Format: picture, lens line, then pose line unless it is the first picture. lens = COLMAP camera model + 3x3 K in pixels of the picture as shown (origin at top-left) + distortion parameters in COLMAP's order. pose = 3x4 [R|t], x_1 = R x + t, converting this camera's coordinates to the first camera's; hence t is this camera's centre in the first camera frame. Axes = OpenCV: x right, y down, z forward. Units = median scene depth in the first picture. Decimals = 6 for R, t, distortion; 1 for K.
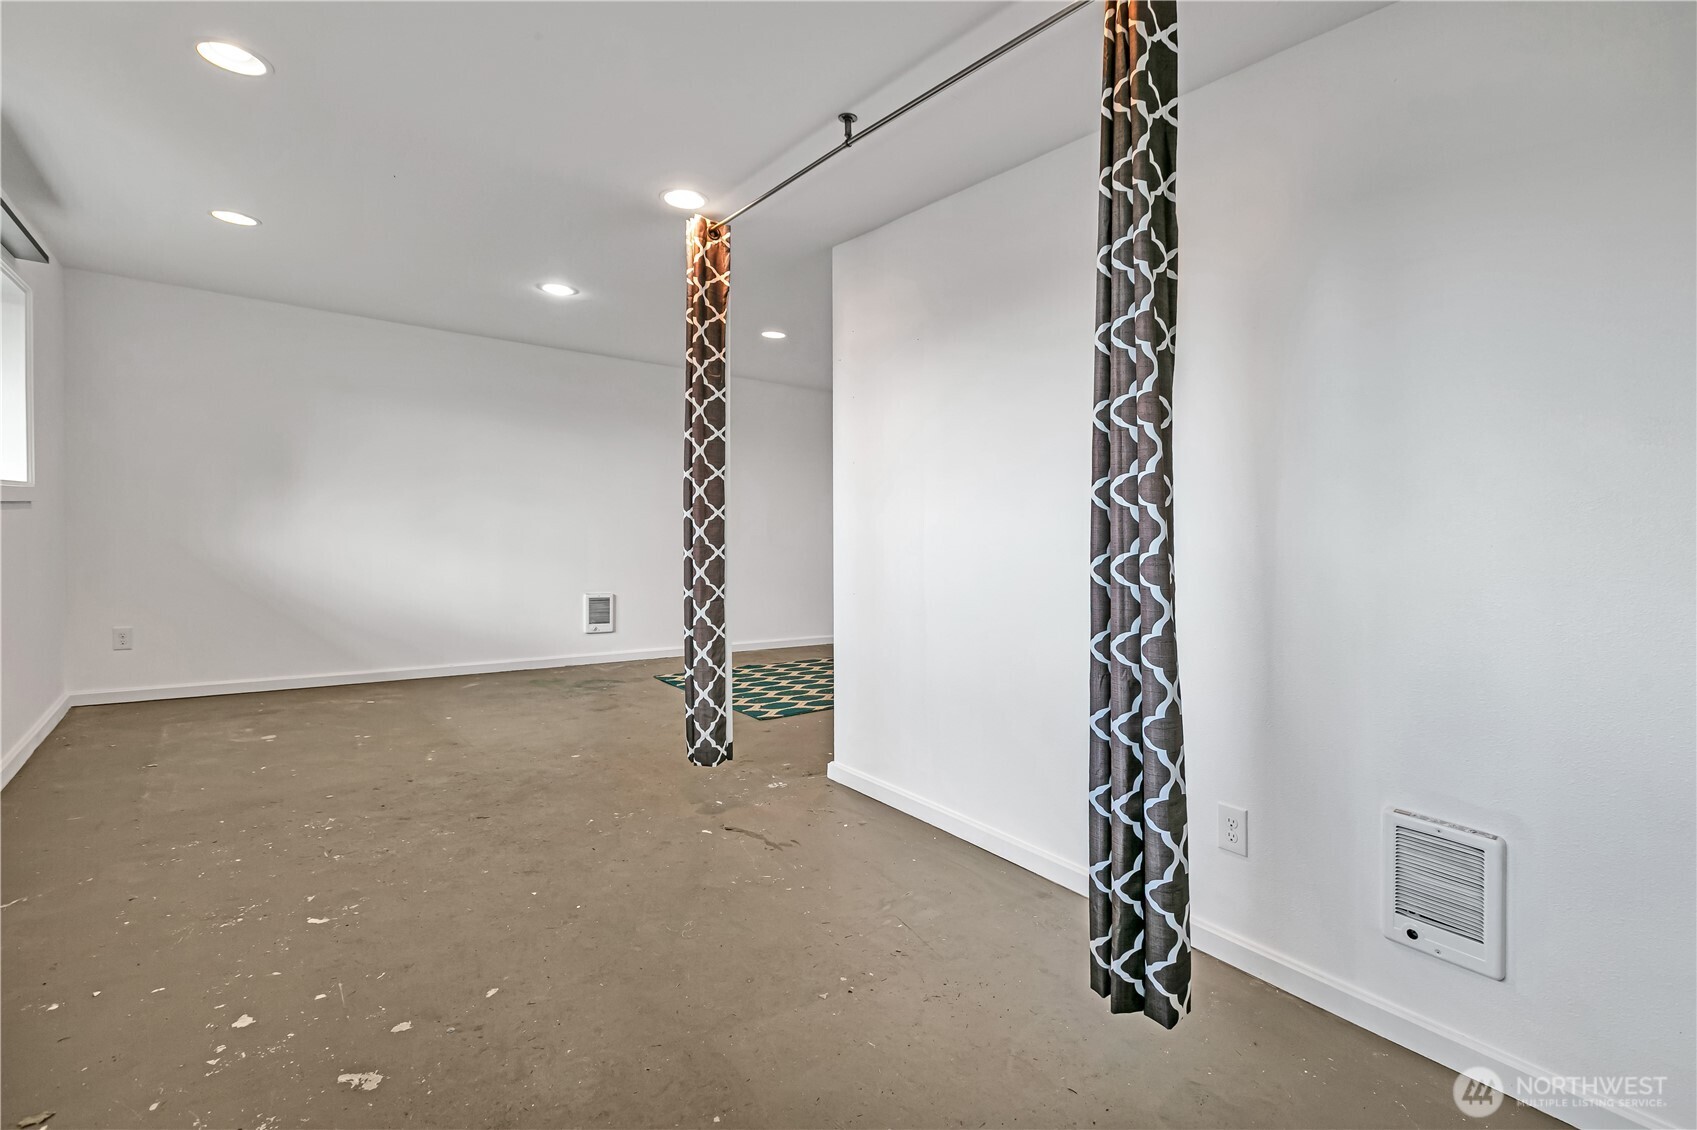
lens RADIAL K [[788.4, 0, 863.2], [0, 788.4, 533.5], [0, 0, 1]] dist [-0.000359, 0.000003]
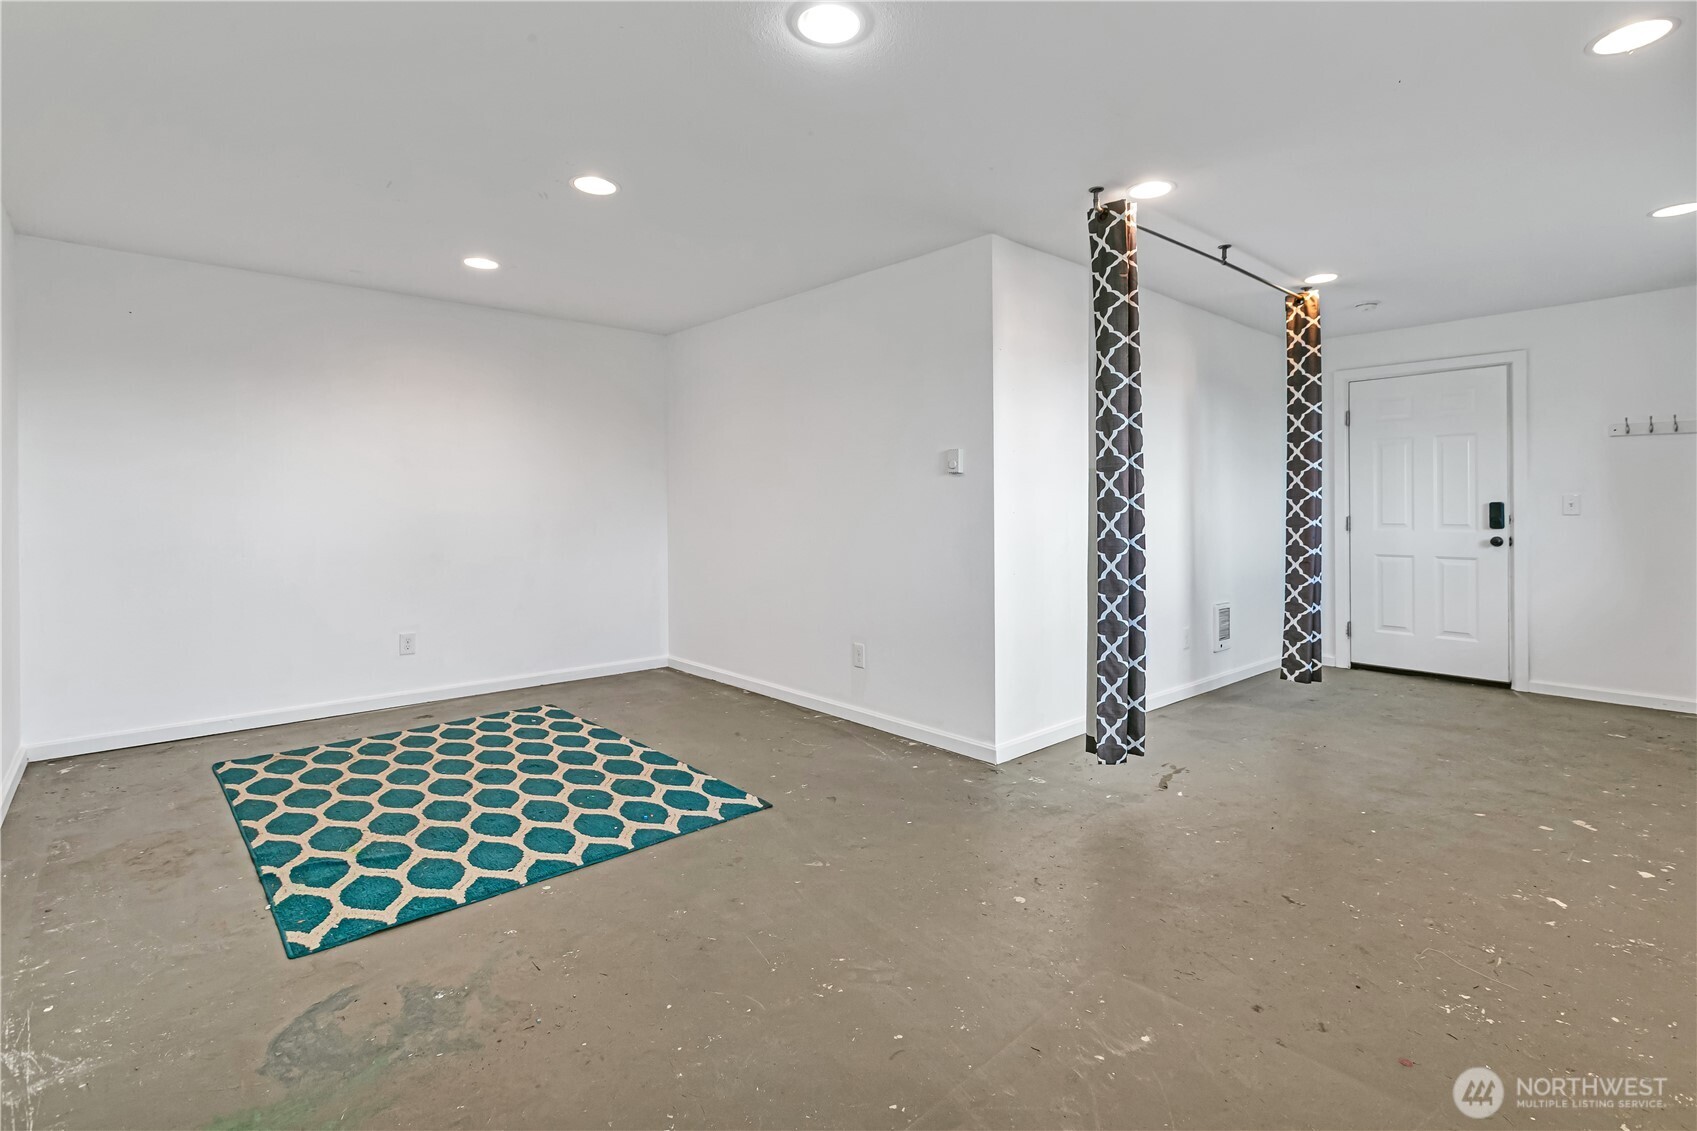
lens RADIAL K [[788.4, 0, 863.2], [0, 788.4, 534.0], [0, 0, 1]] dist [-0.000359, 0.000003]
pose [[-0.060860, -0.070802, 0.995632, -1.367735], [0.007945, 0.997415, 0.071414, -0.080871], [-0.998115, 0.012256, -0.060140, 1.640940]]
